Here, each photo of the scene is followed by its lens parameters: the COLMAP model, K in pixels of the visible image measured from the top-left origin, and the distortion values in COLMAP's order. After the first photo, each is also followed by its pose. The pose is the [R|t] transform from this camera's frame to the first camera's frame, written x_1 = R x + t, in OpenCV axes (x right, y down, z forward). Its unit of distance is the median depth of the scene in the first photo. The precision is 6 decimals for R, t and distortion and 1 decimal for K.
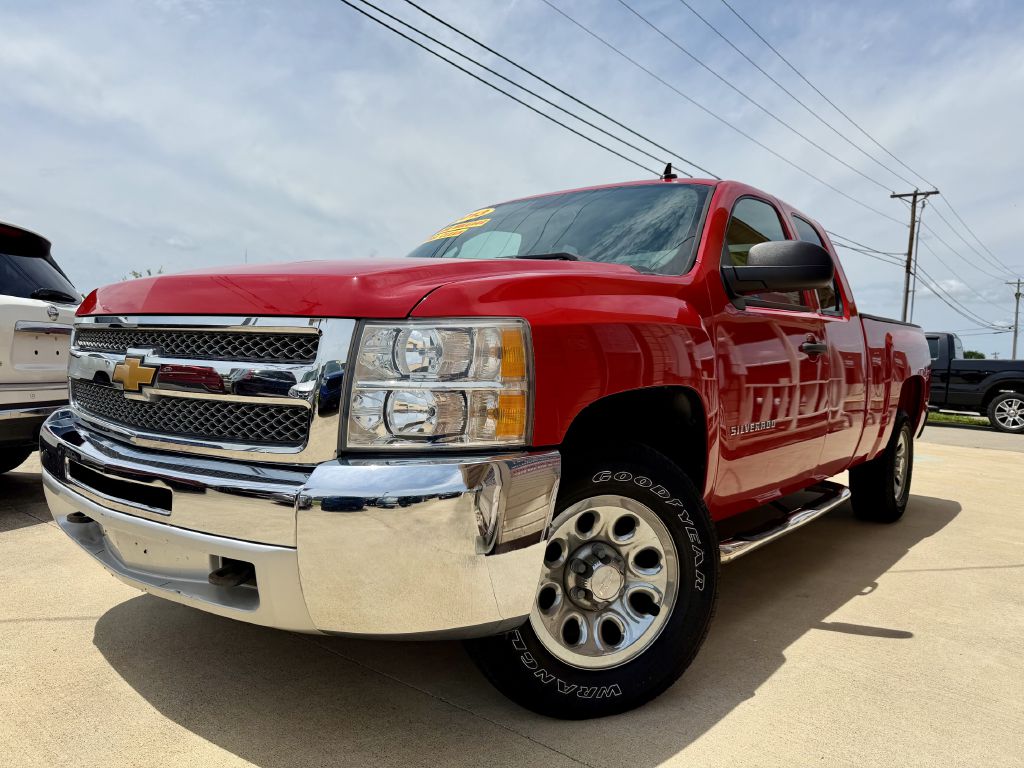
lens RADIAL K [[725.9, 0, 509.1], [0, 725.9, 387.0], [0, 0, 1]] dist [0.037786, -0.047445]
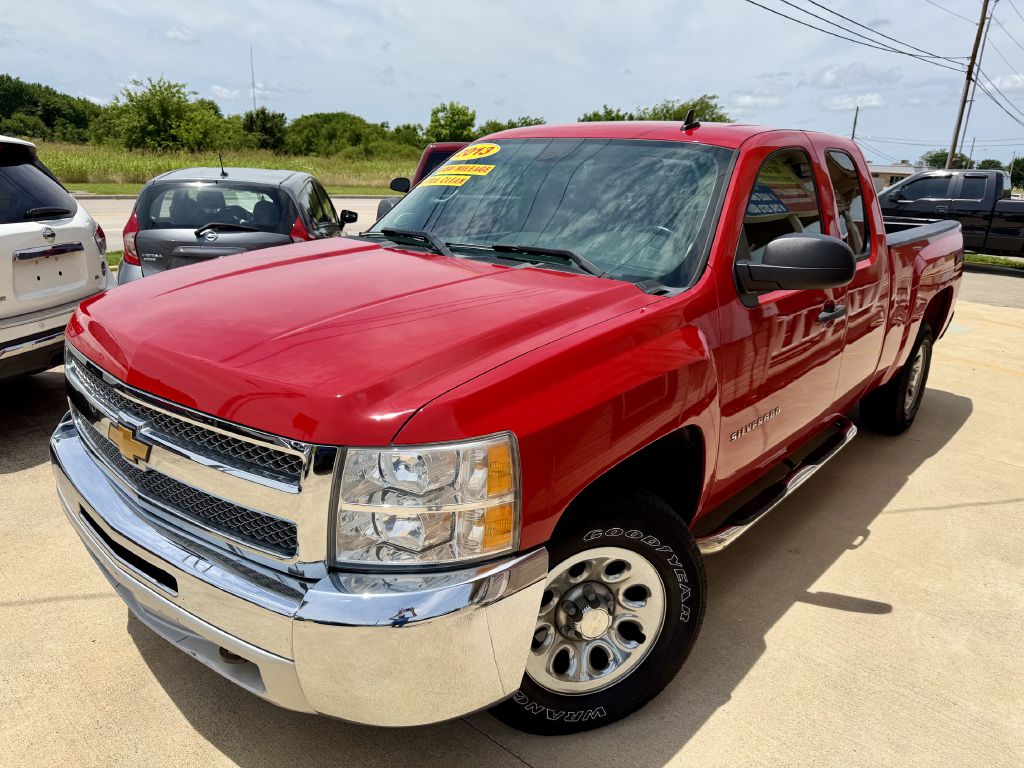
lens RADIAL K [[730.1, 0, 514.9], [0, 730.1, 386.7], [0, 0, 1]] dist [0.009027, -0.008807]
pose [[0.999693, 0.005732, -0.024093, 0.038537], [0.000506, 0.967917, 0.251268, -0.314641], [0.024760, -0.251203, 0.967618, 0.053137]]
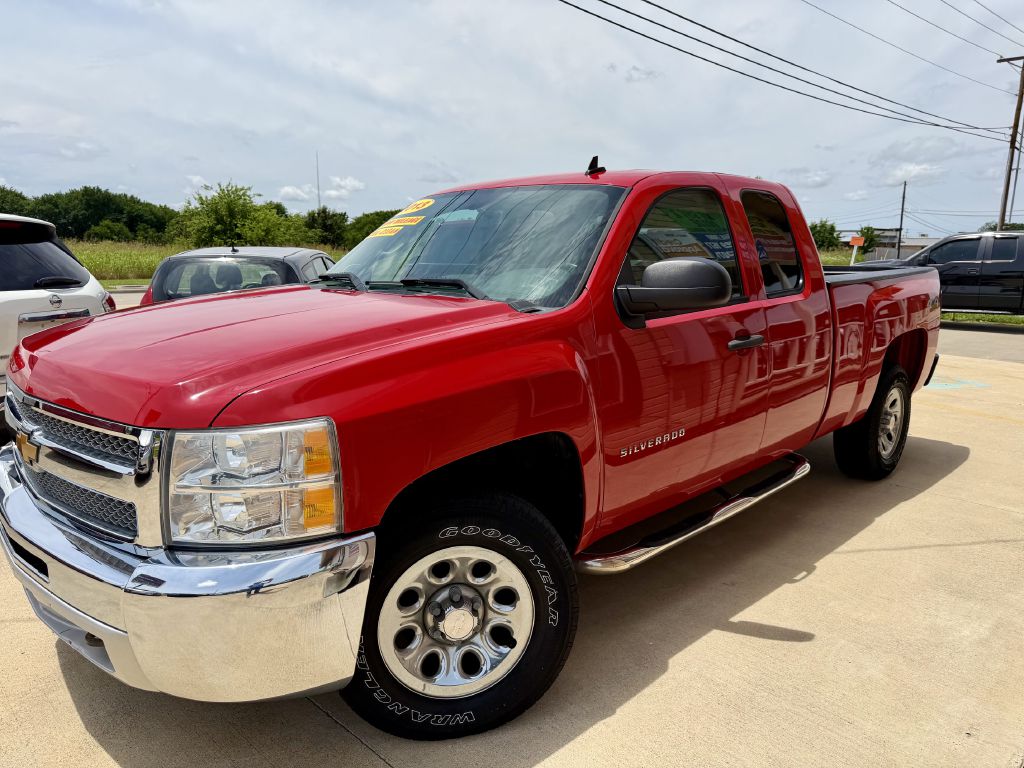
lens RADIAL K [[725.9, 0, 509.1], [0, 725.9, 387.0], [0, 0, 1]] dist [0.037786, -0.047445]
pose [[0.994227, -0.017420, -0.105872, 0.313167], [0.032245, 0.989630, 0.139977, -0.220690], [0.102335, -0.142582, 0.984478, -0.014433]]
